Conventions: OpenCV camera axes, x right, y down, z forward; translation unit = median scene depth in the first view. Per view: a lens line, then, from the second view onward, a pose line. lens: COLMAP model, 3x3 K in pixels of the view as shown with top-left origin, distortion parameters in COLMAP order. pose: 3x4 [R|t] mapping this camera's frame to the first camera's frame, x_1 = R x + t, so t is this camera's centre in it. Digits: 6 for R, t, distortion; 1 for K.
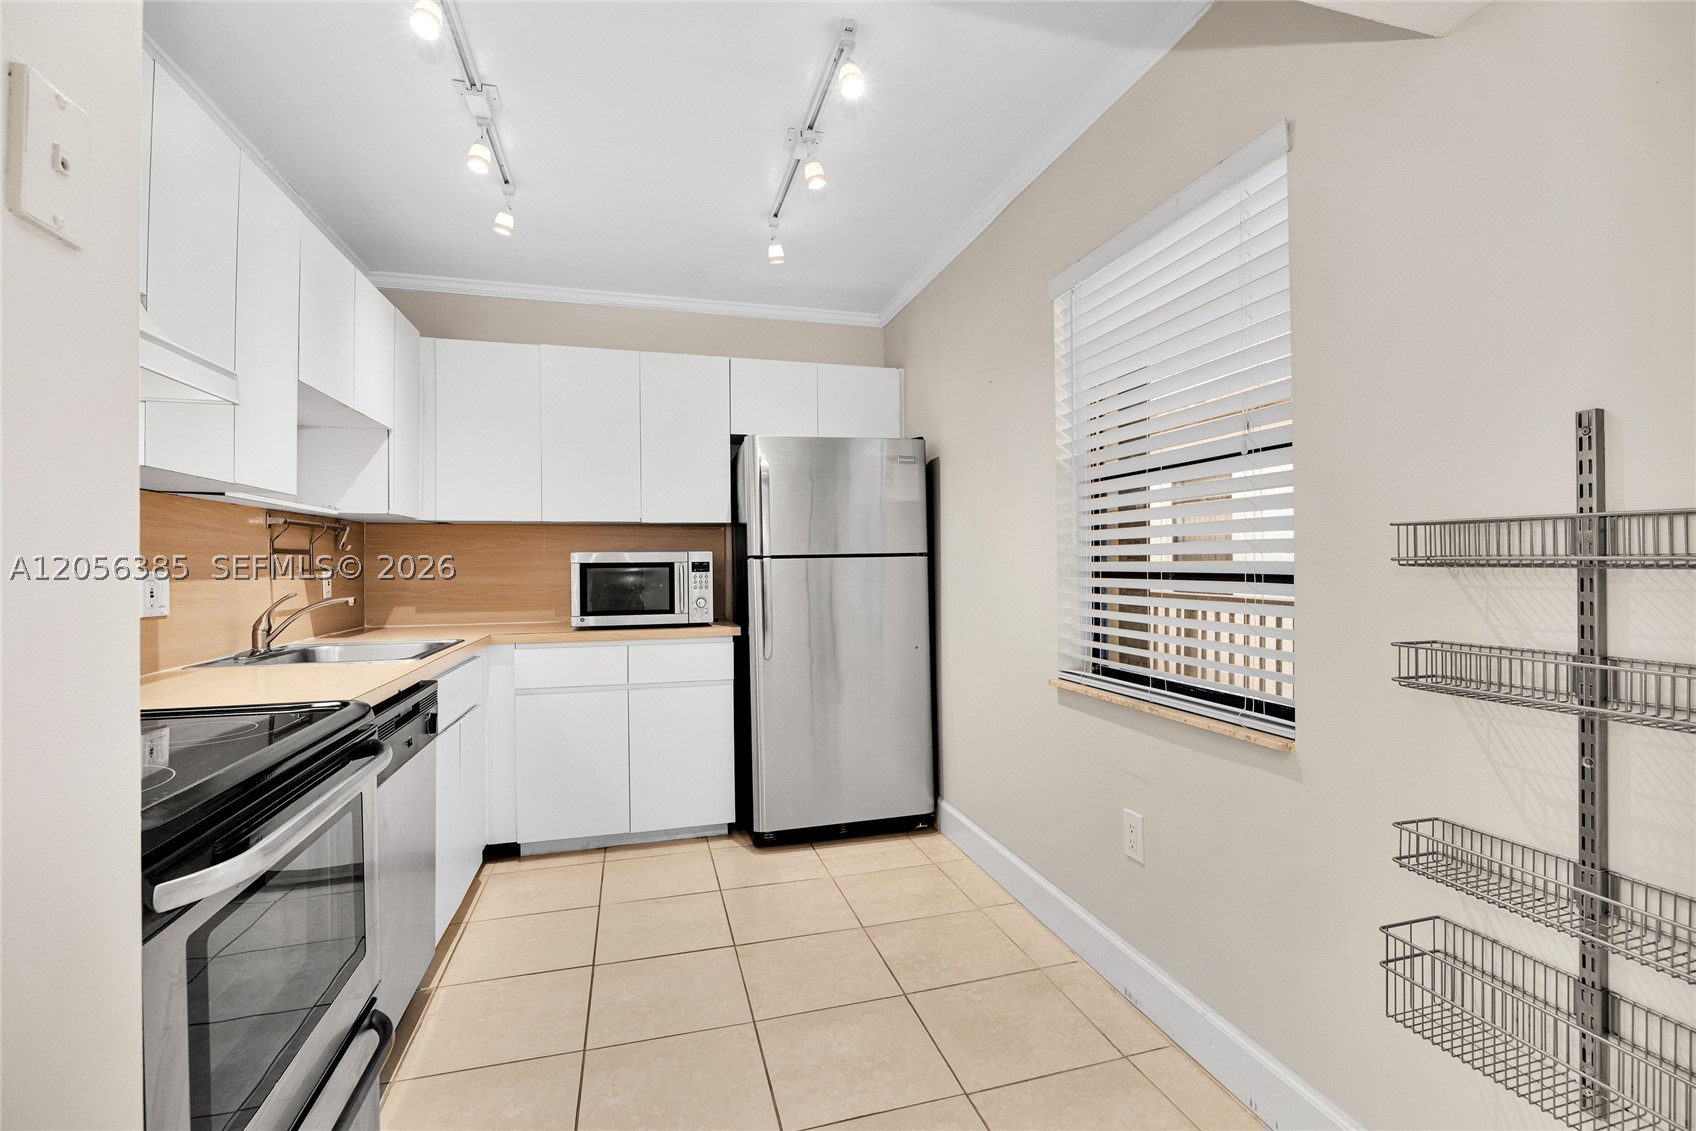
lens RADIAL K [[780.0, 0, 876.2], [0, 780.0, 567.5], [0, 0, 1]] dist [-0.003301, -0.000221]
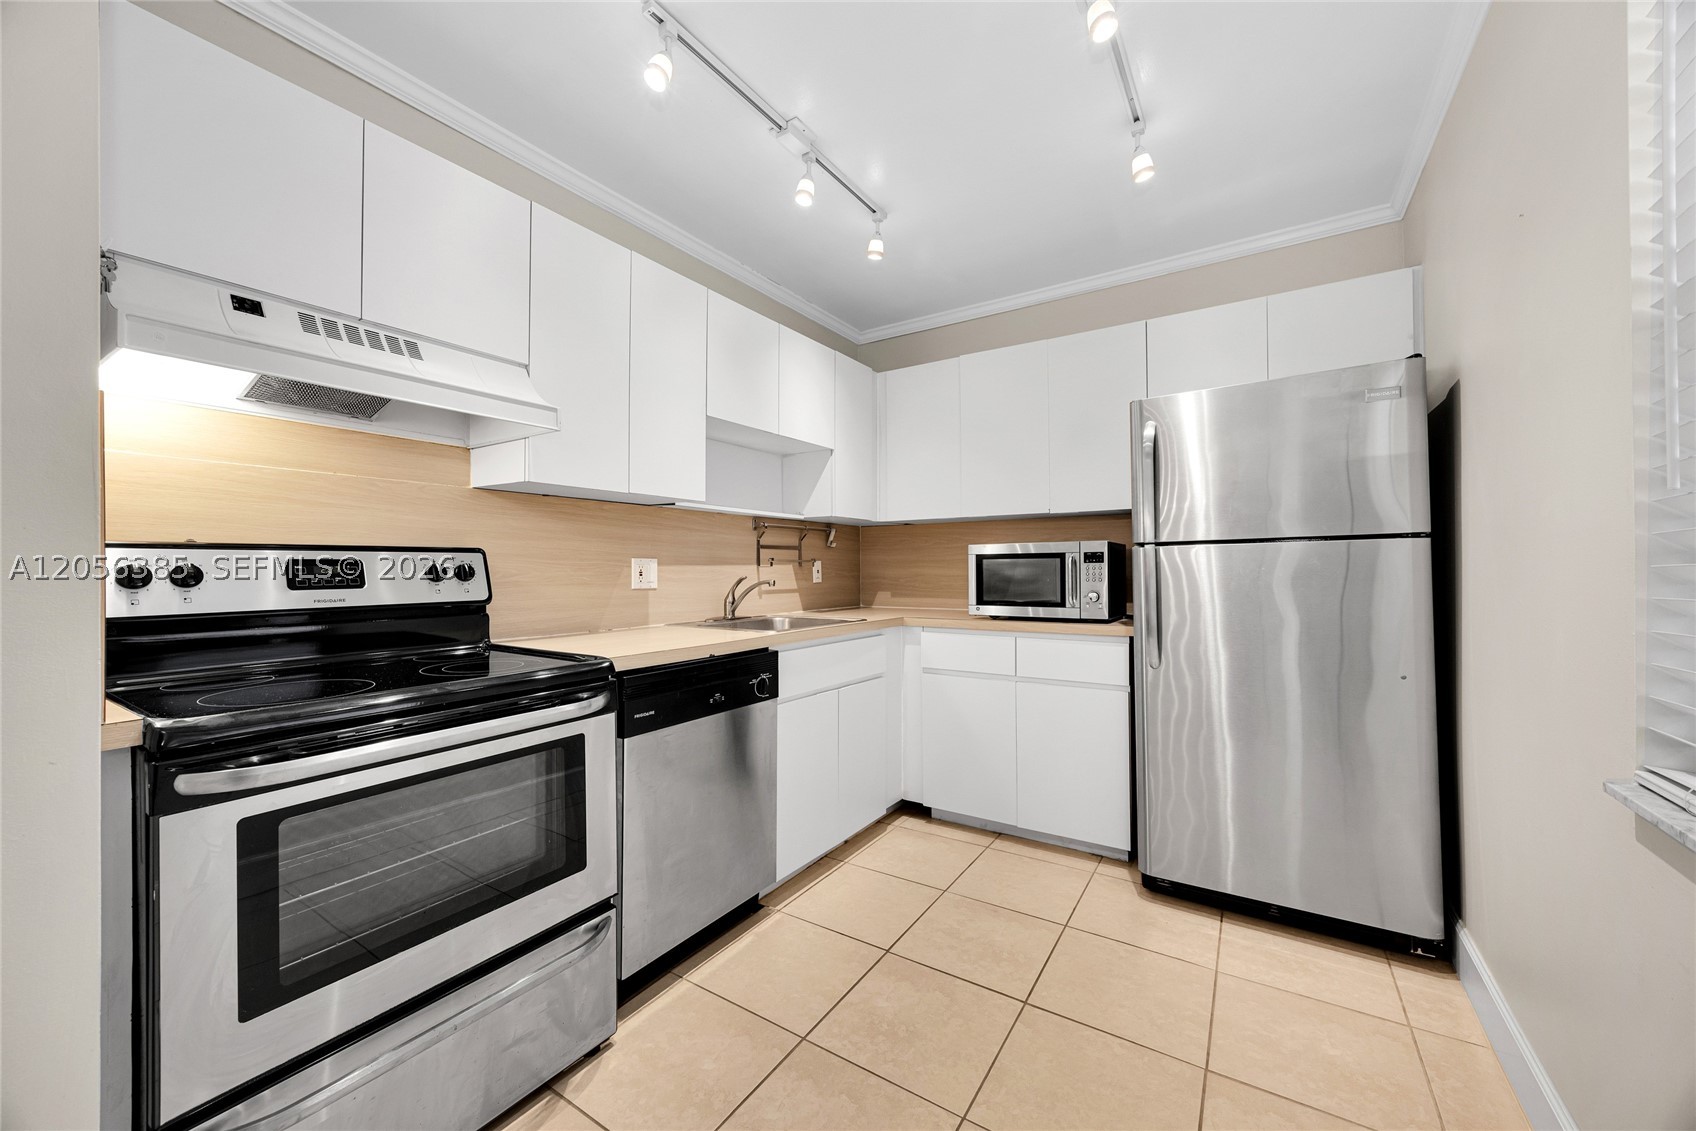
lens RADIAL K [[646.7, 0, 855.2], [0, 646.7, 568.1], [0, 0, 1]] dist [-0.001695, -0.000024]
pose [[0.644149, 0.003246, -0.764893, 0.175327], [-0.004879, 0.999988, 0.000135, 0.013327], [0.764885, 0.003645, 0.644157, 0.310062]]
